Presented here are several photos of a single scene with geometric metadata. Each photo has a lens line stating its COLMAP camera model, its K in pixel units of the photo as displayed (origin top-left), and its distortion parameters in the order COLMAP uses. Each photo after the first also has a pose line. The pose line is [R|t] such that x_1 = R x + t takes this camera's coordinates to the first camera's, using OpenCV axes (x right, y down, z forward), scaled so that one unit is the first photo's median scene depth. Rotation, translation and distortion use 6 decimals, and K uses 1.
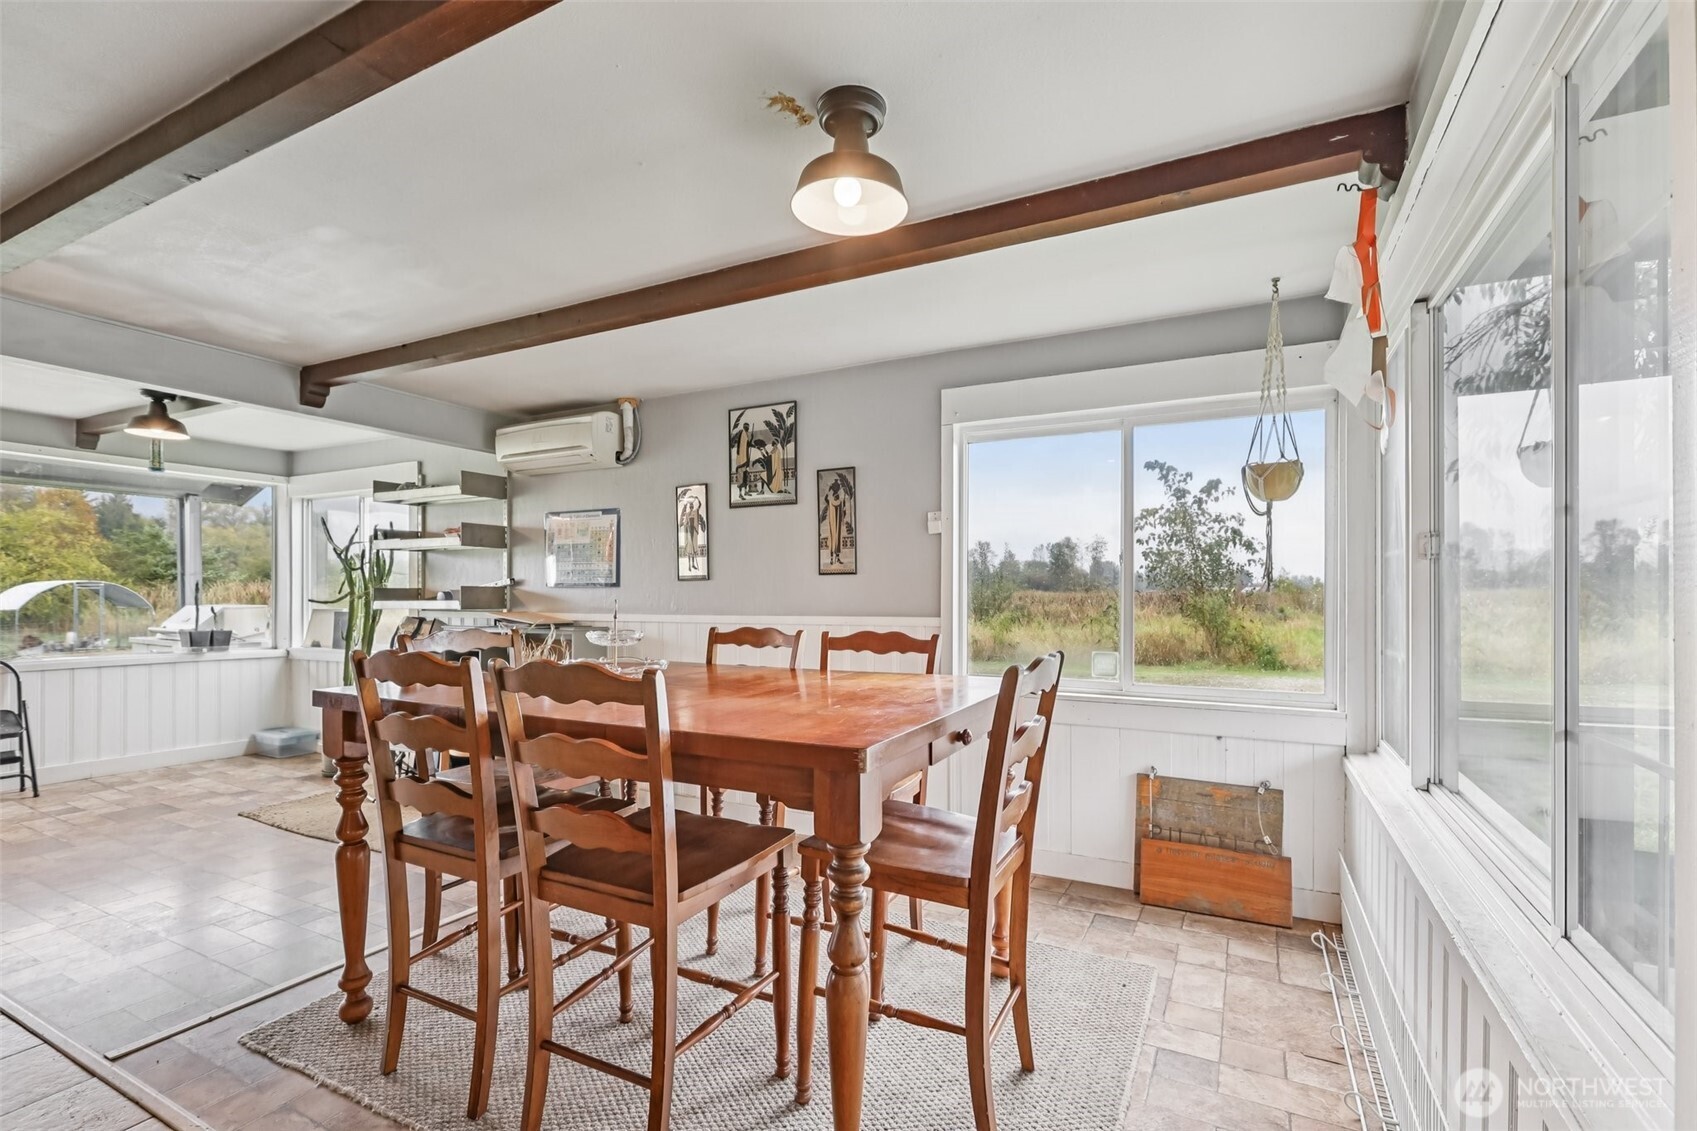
lens RADIAL K [[742.3, 0, 869.8], [0, 742.3, 592.3], [0, 0, 1]] dist [-0.033667, 0.000179]
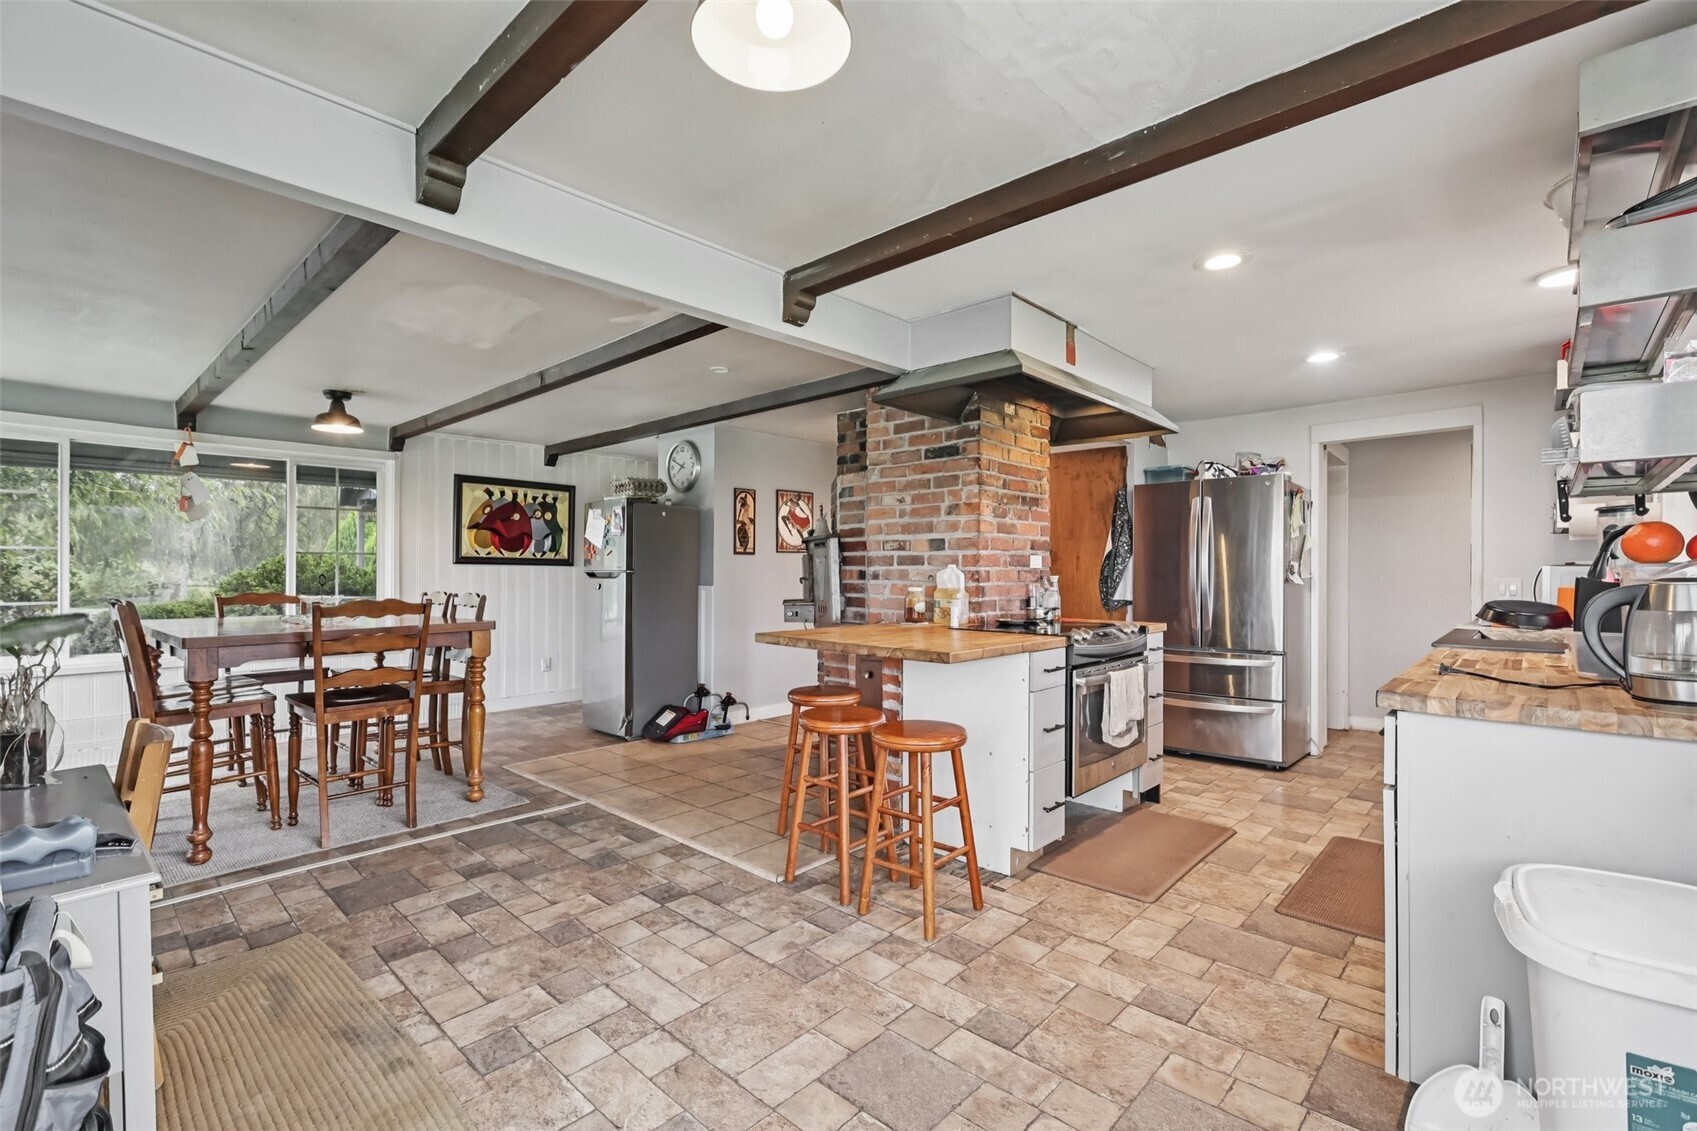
lens RADIAL K [[751.4, 0, 855.4], [0, 751.4, 566.5], [0, 0, 1]] dist [-0.012261, 0.010639]
pose [[-0.959006, 0.001845, 0.283379, -1.110540], [0.000776, 0.999992, -0.003884, 0.002193], [-0.283384, -0.003505, -0.959000, 1.297705]]
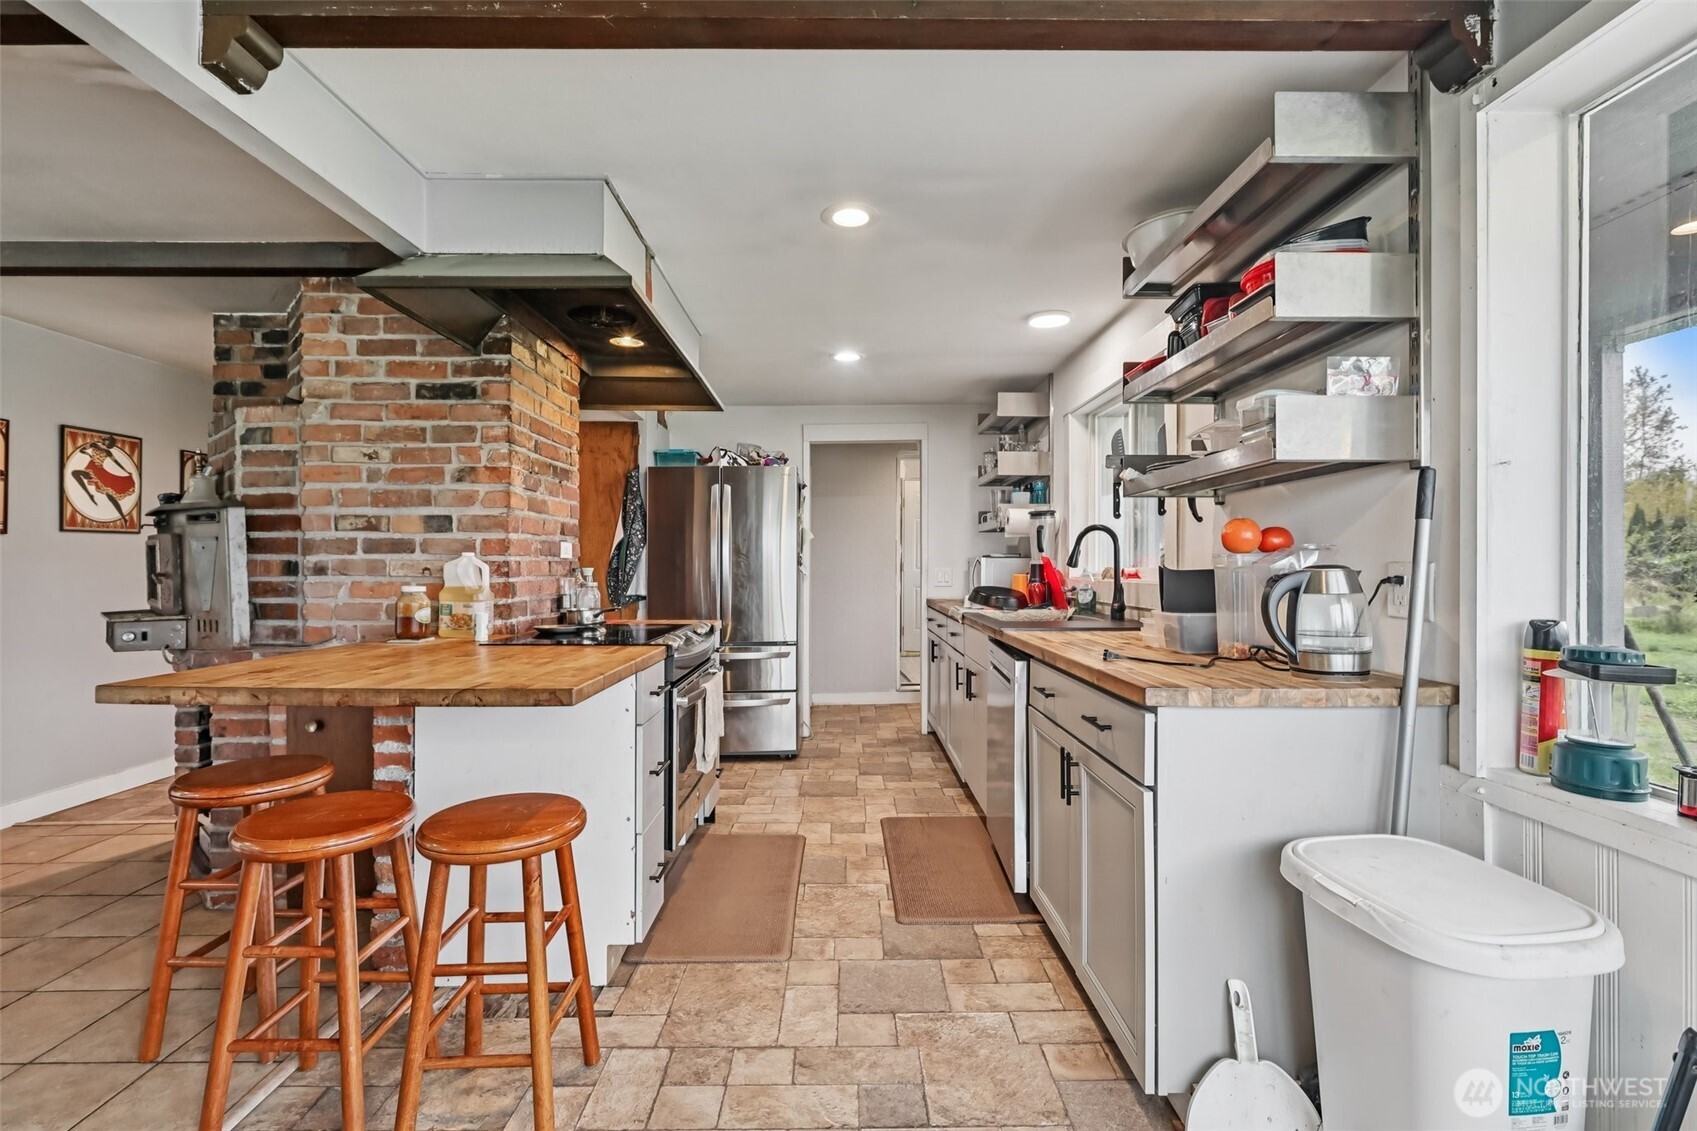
lens RADIAL K [[750.2, 0, 843.9], [0, 750.2, 559.2], [0, 0, 1]] dist [0.002259, 0.001144]
pose [[-0.895907, -0.000976, -0.444240, -0.959856], [0.000617, 0.999994, -0.003443, 0.004624], [0.444240, -0.003359, -0.895901, 1.095711]]
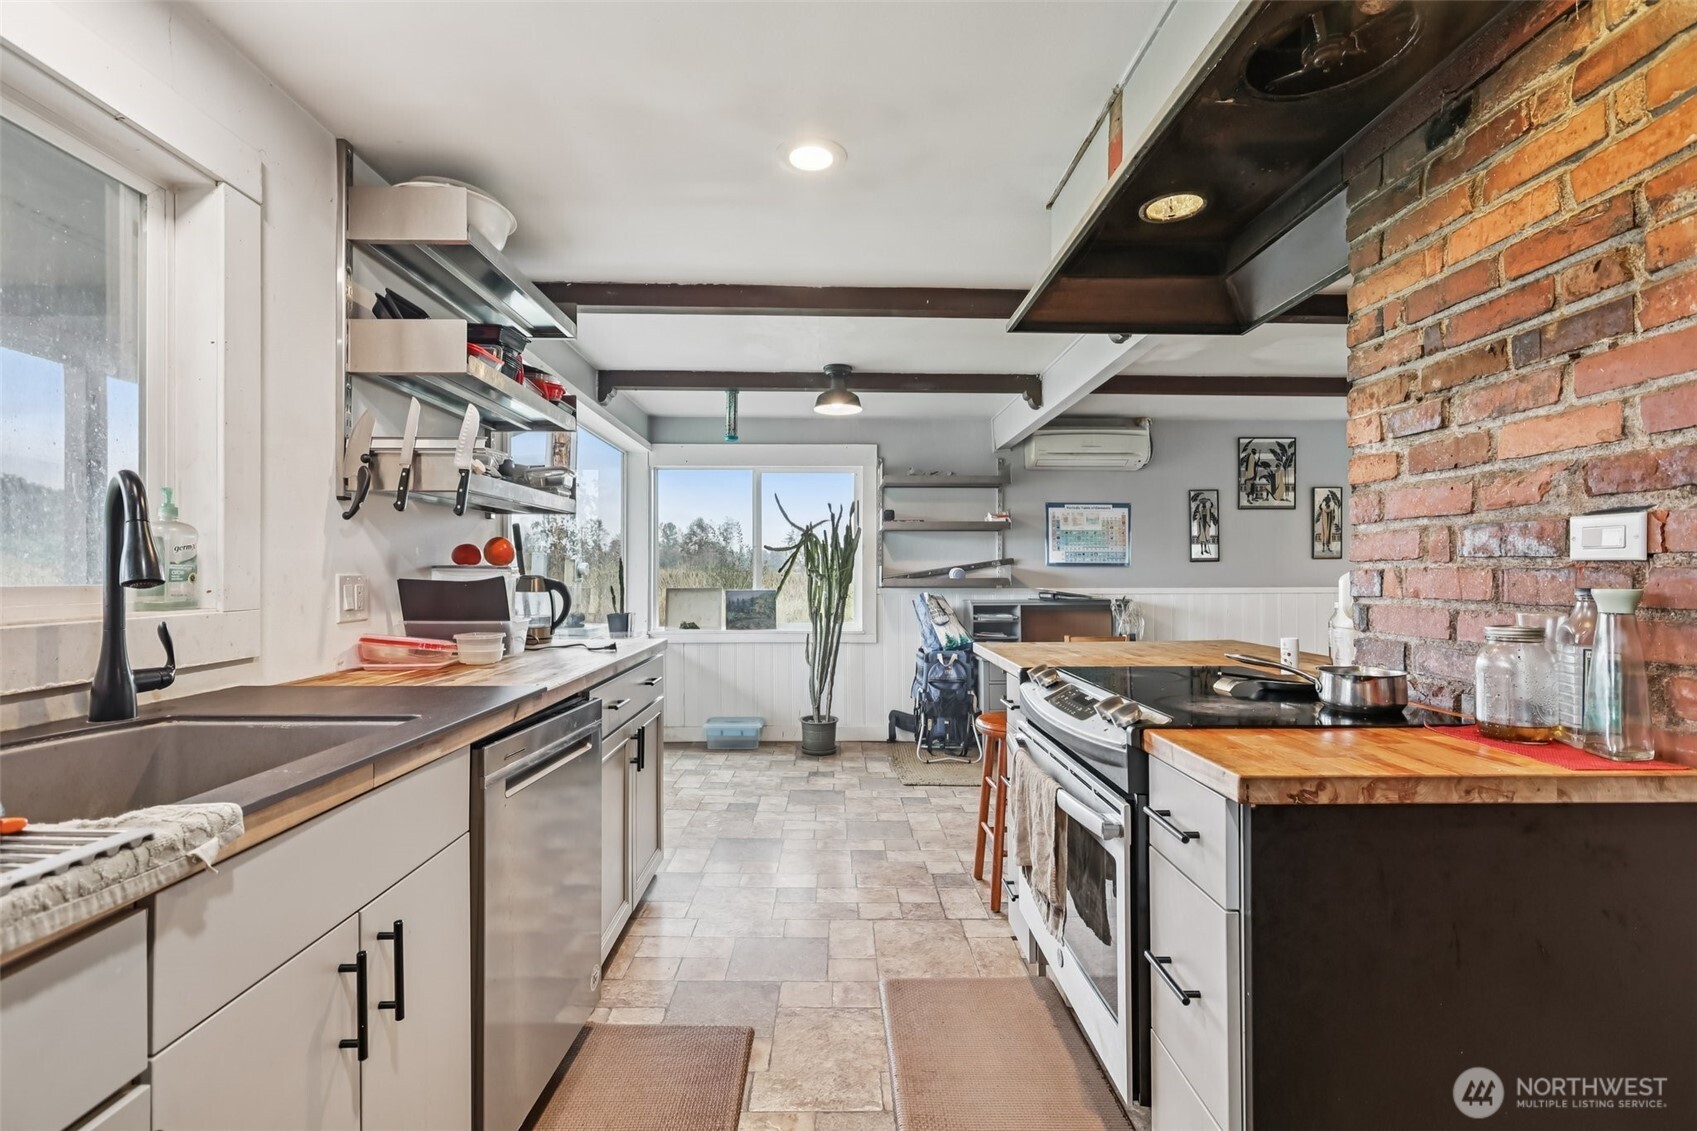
lens RADIAL K [[758.4, 0, 840.0], [0, 758.4, 566.7], [0, 0, 1]] dist [0.001116, 0.000823]
pose [[0.892826, 0.004593, 0.450378, -1.454074], [-0.000520, 0.999958, -0.009165, 0.006048], [-0.450401, 0.007949, 0.892791, 0.079232]]
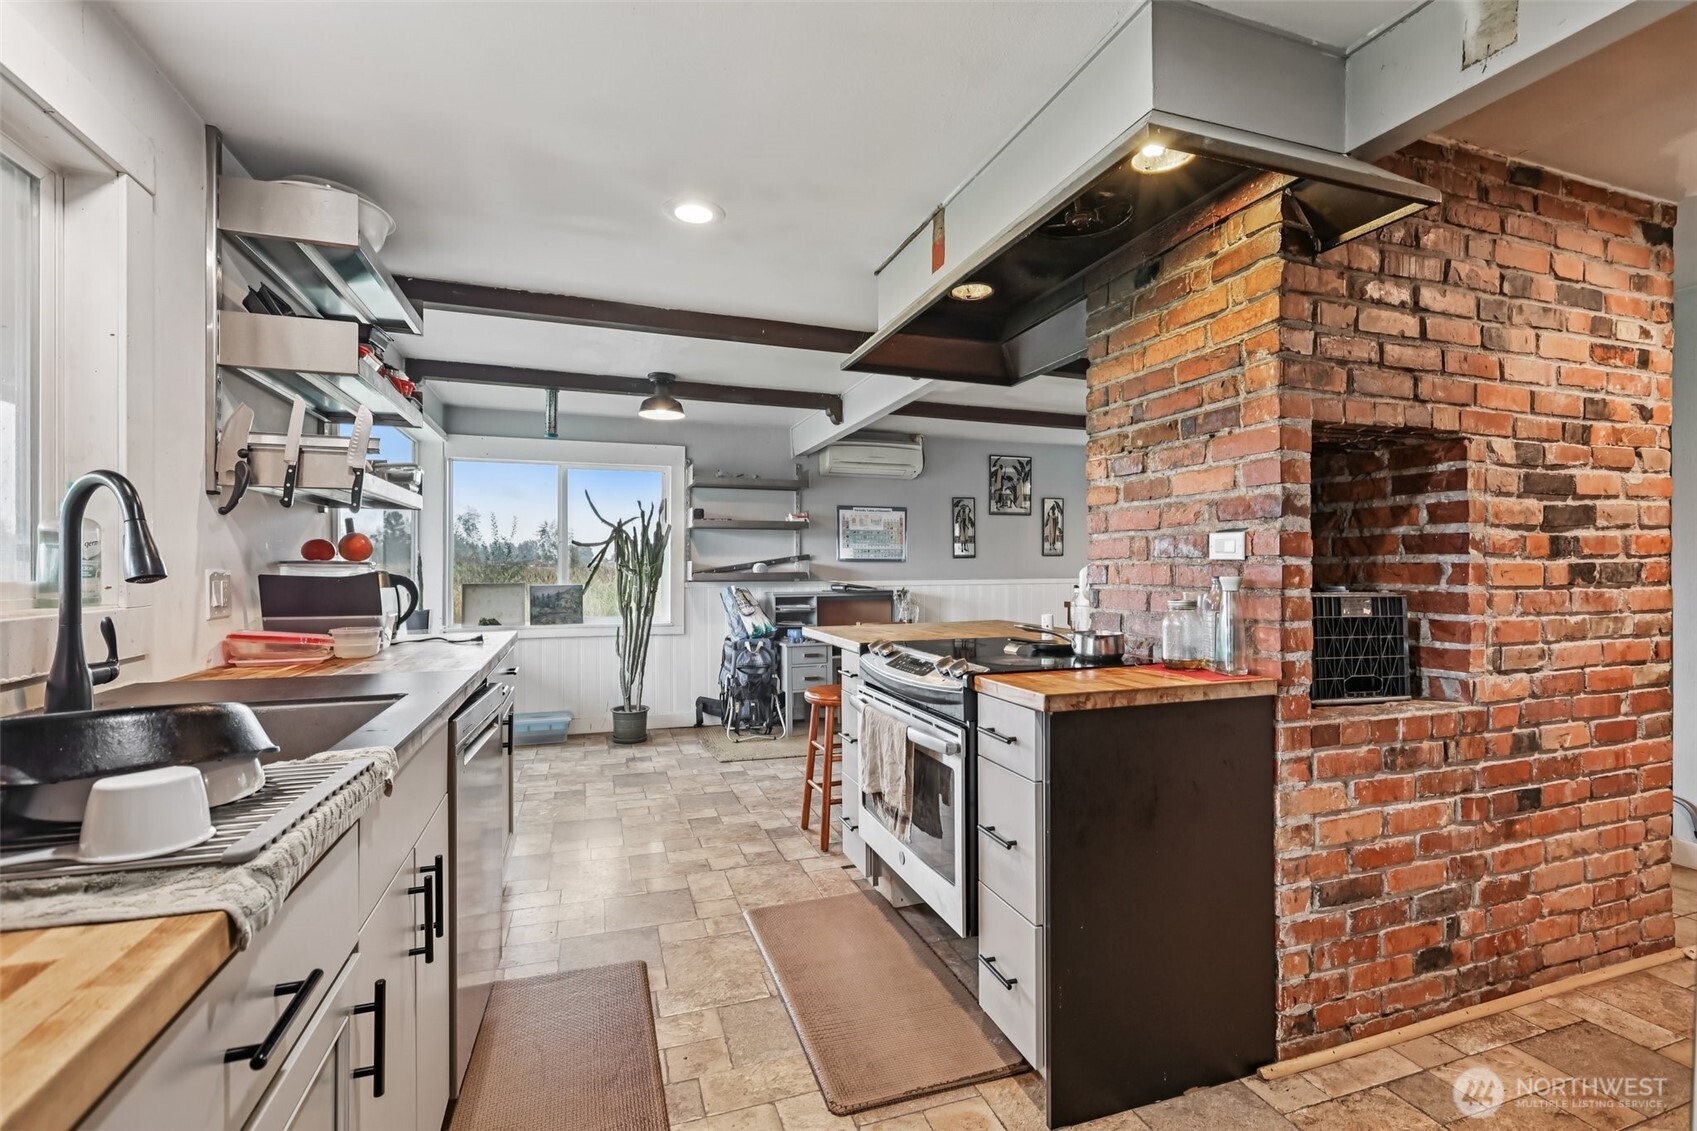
lens RADIAL K [[755.1, 0, 848.5], [0, 755.1, 565.5], [0, 0, 1]] dist [0.001188, 0.000831]
pose [[0.704808, 0.001837, 0.709396, -1.578052], [0.001024, 0.999993, -0.003607, 0.005923], [-0.709398, 0.003269, 0.704801, 0.036560]]
